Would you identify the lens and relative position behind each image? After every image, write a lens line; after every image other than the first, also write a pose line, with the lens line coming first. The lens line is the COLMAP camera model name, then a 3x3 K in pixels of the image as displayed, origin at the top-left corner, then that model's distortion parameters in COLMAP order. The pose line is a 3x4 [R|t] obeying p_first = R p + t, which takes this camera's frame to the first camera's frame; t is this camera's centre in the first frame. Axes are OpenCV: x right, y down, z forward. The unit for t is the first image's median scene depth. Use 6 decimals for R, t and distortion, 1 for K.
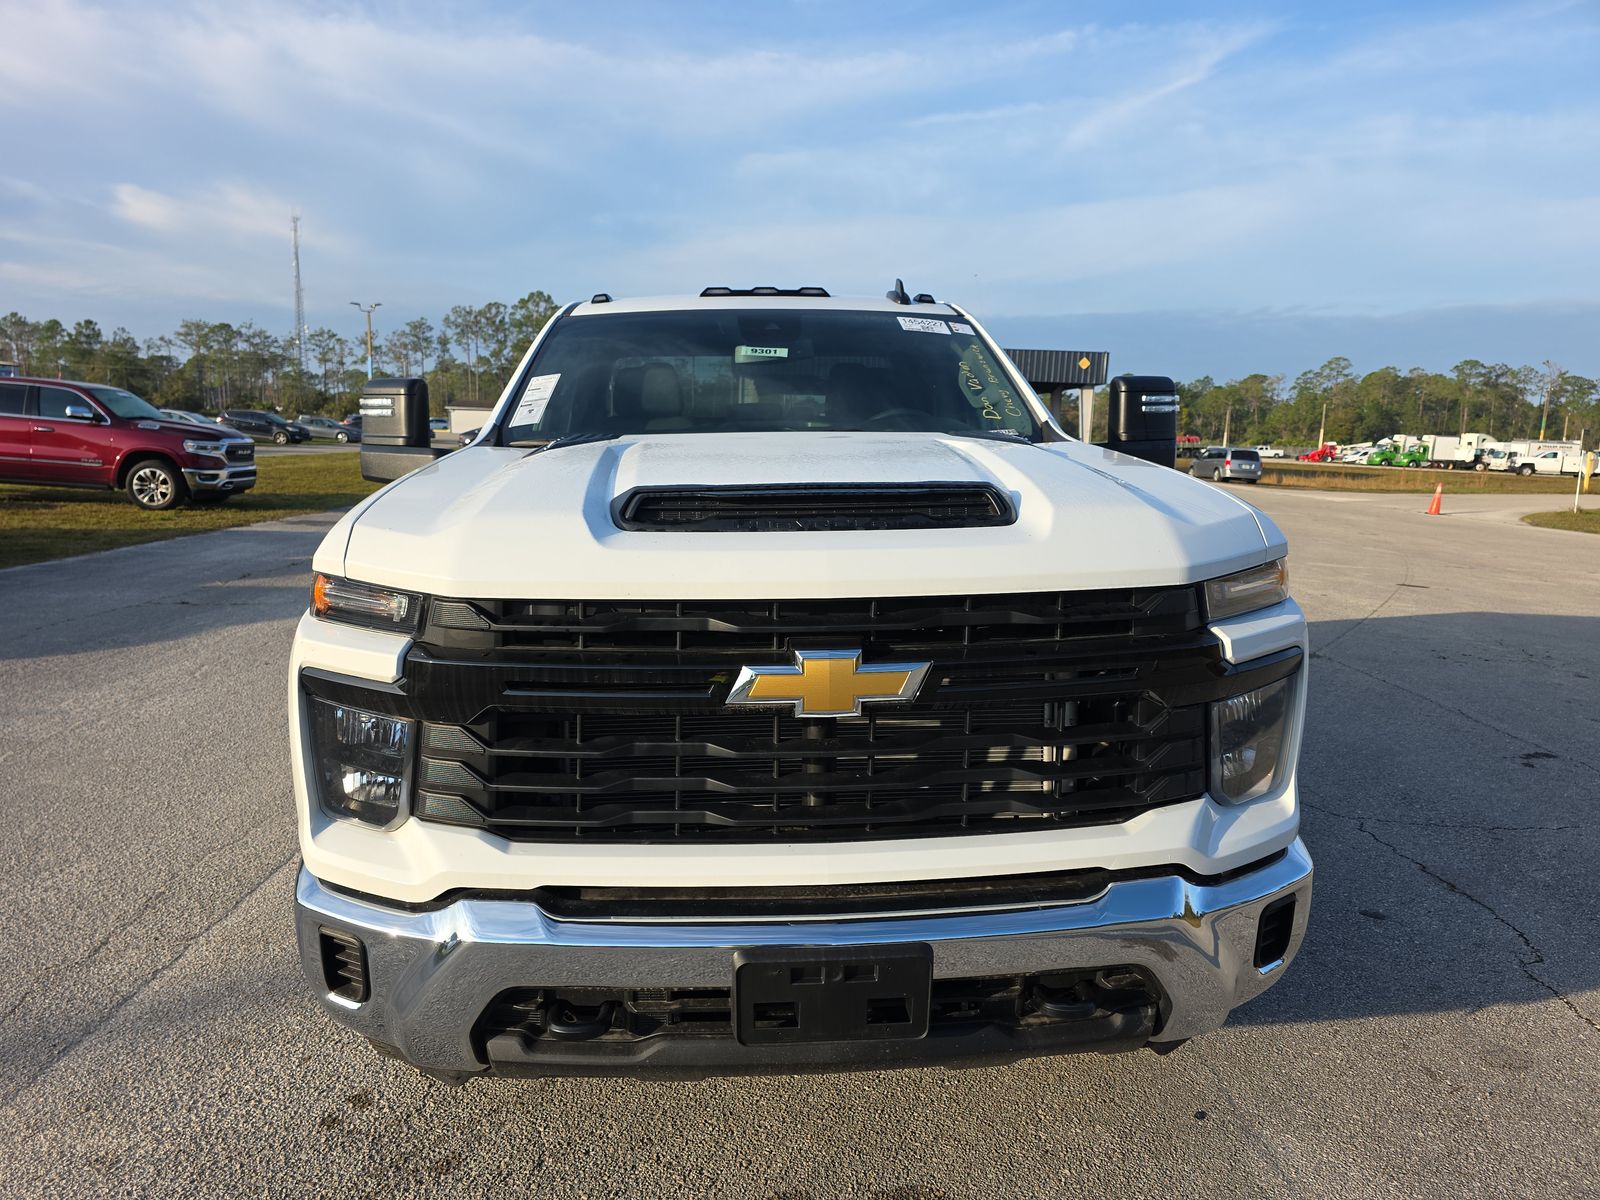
lens RADIAL K [[1084.4, 0, 797.2], [0, 1084.4, 599.7], [0, 0, 1]] dist [0.046082, -0.038881]
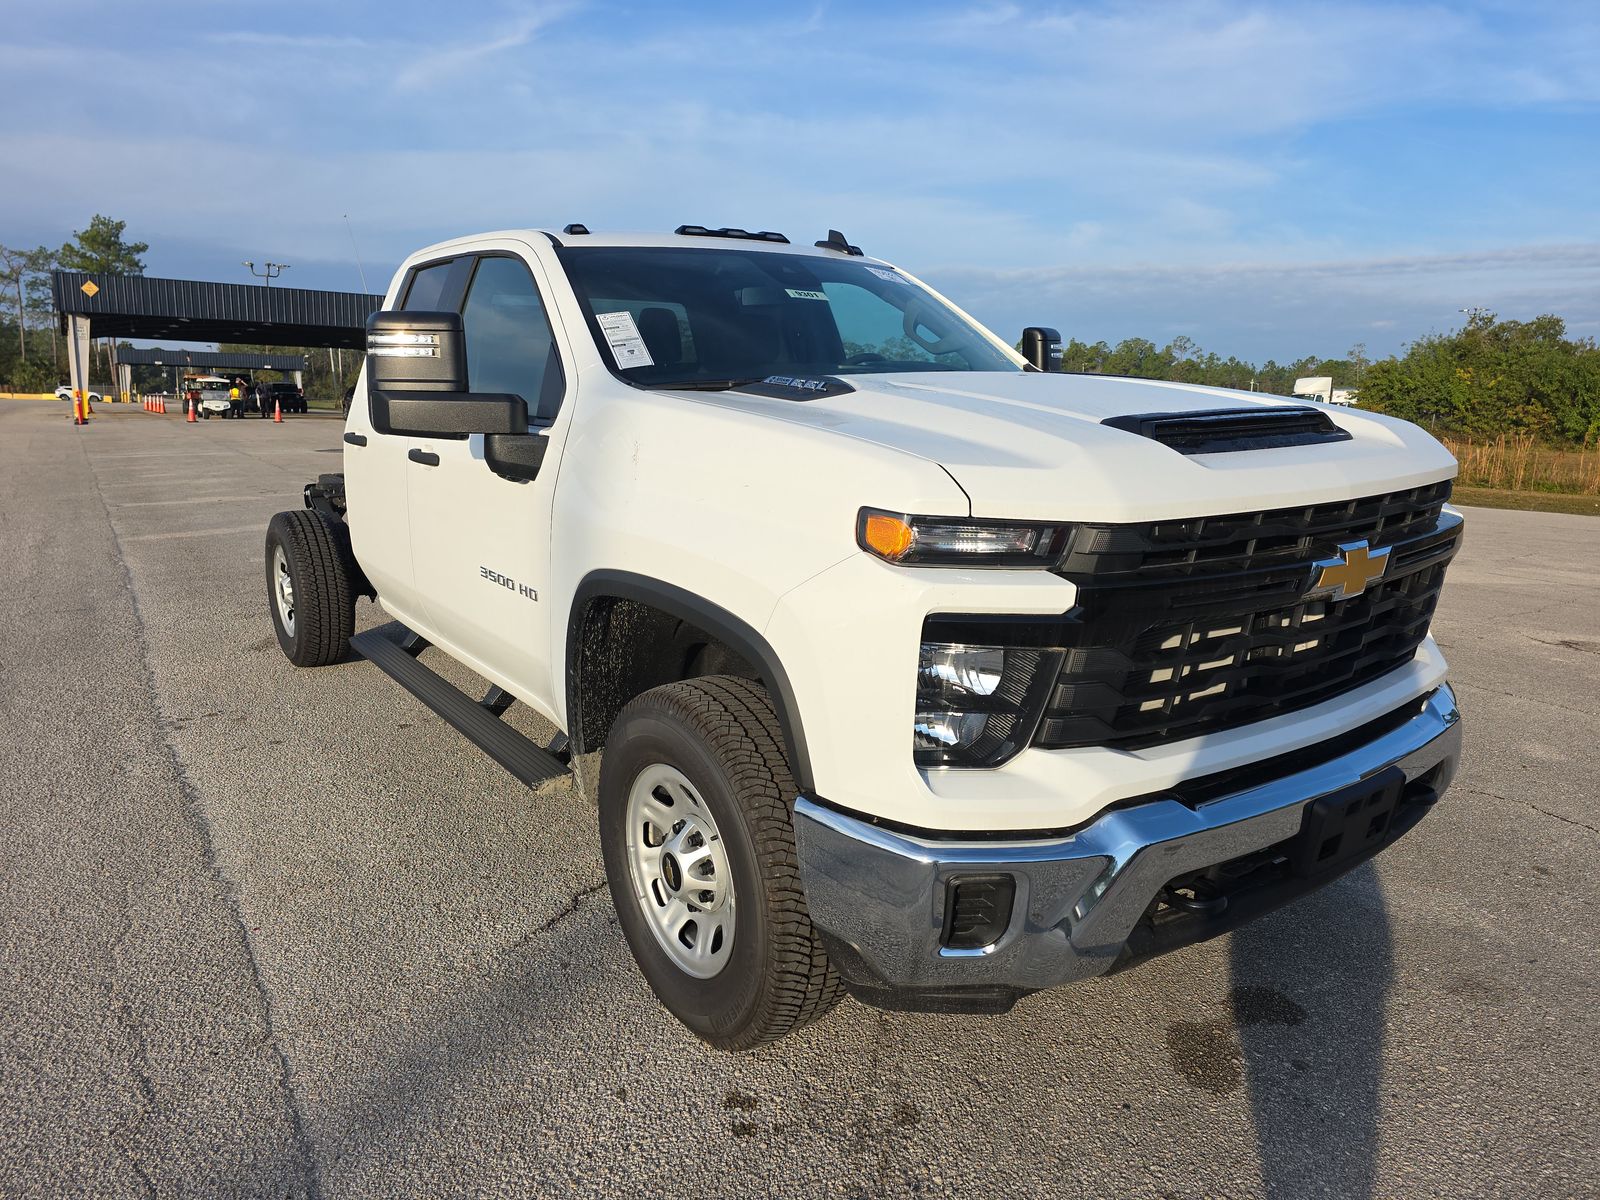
lens RADIAL K [[1084.4, 0, 768.9], [0, 1084.4, 579.1], [0, 0, 1]] dist [0.046082, -0.038881]
pose [[0.842302, -0.100347, 0.529582, -0.553819], [0.088570, 0.994930, 0.047652, -0.013875], [-0.531679, 0.006768, 0.846919, 0.141453]]
